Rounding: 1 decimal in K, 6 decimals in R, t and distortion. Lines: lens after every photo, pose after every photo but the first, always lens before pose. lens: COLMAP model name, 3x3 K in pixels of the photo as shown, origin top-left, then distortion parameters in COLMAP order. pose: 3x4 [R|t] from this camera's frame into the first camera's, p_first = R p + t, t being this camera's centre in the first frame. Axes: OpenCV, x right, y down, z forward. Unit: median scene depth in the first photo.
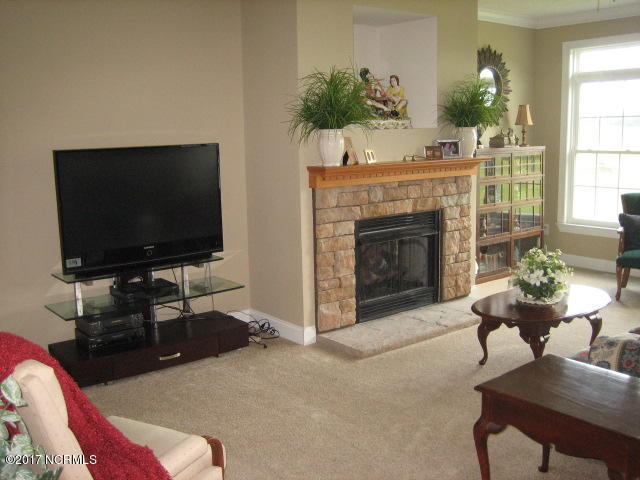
lens RADIAL K [[662.5, 0, 320.8], [0, 662.5, 240.8], [0, 0, 1]] dist [-0.058719, 0.000000]
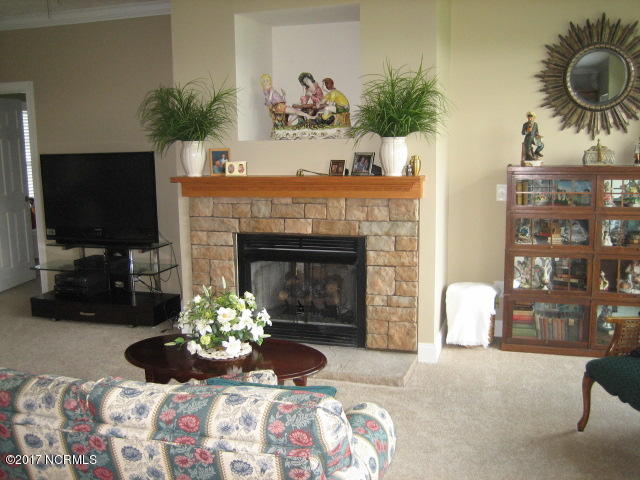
lens RADIAL K [[620.8, 0, 320.4], [0, 620.8, 238.1], [0, 0, 1]] dist [-0.042935, 0.000000]
pose [[0.563615, 0.136280, -0.814718, 0.827374], [-0.130072, 0.988634, 0.075388, -0.102949], [0.815732, 0.063483, 0.574935, 0.540971]]
